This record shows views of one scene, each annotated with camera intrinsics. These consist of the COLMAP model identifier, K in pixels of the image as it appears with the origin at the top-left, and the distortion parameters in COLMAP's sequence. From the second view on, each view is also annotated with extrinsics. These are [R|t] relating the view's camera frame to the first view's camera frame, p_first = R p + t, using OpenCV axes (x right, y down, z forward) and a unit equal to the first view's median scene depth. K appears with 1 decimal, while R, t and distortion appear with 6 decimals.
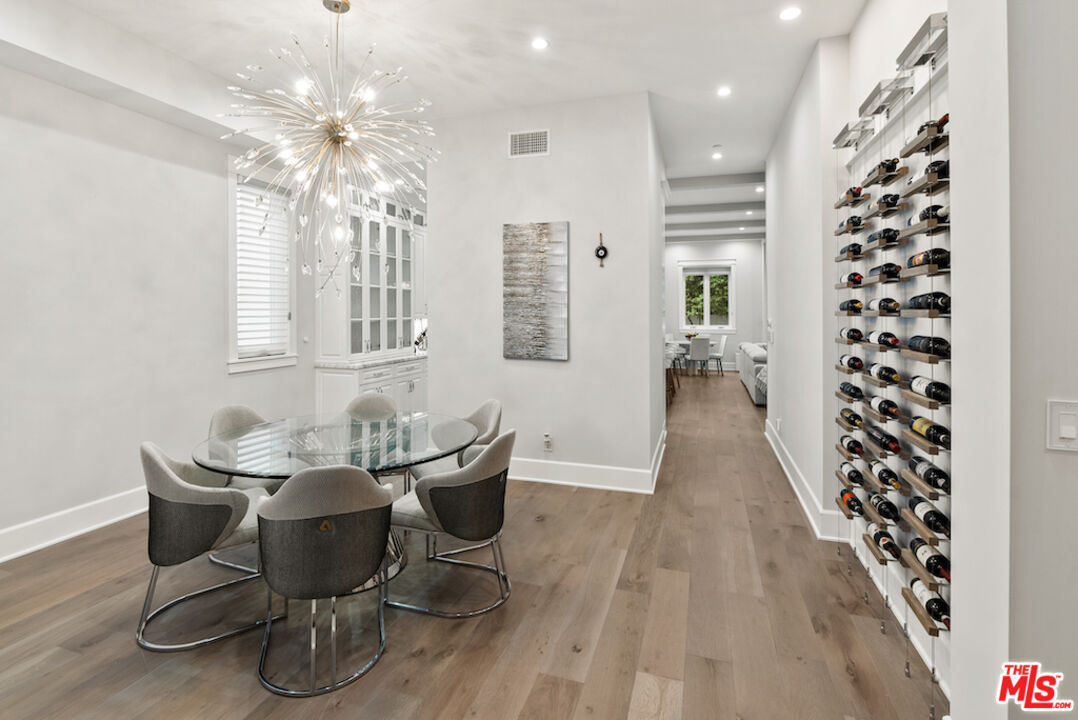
lens RADIAL K [[496.9, 0, 539.2], [0, 496.9, 307.6], [0, 0, 1]] dist [-0.014801, 0.004373]
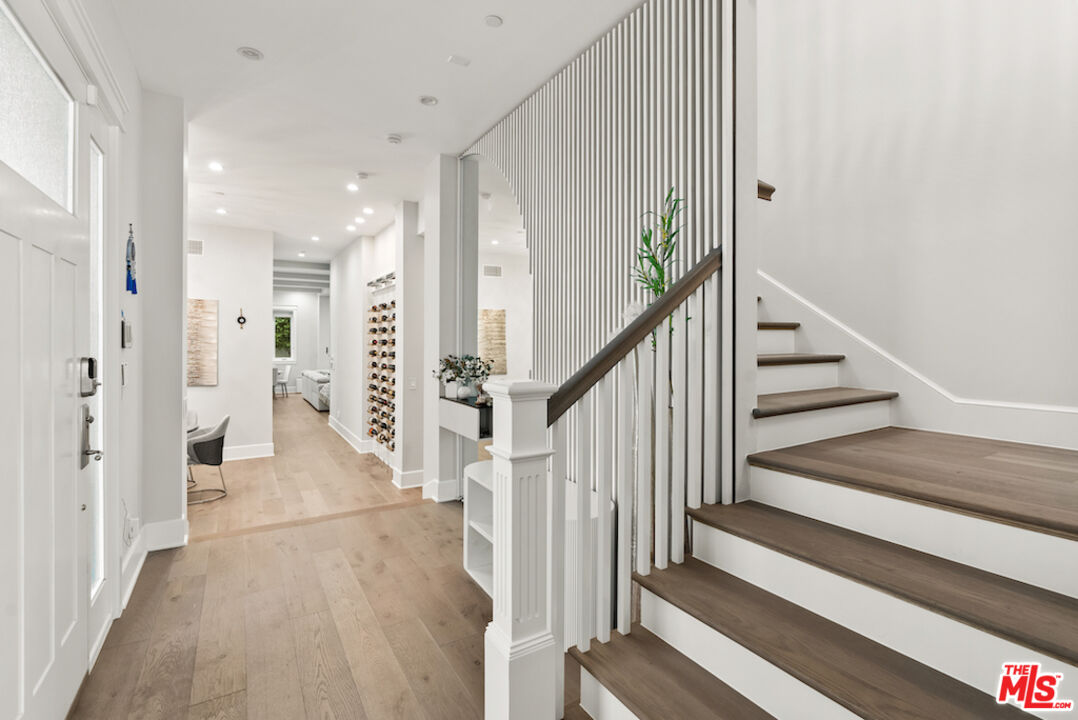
lens RADIAL K [[496.9, 0, 543.0], [0, 496.9, 335.1], [0, 0, 1]] dist [-0.014801, 0.004373]
pose [[0.639028, 0.007280, 0.769149, -0.504524], [-0.007925, 0.999964, -0.002880, -0.062250], [-0.769143, -0.004255, 0.639063, -0.851411]]
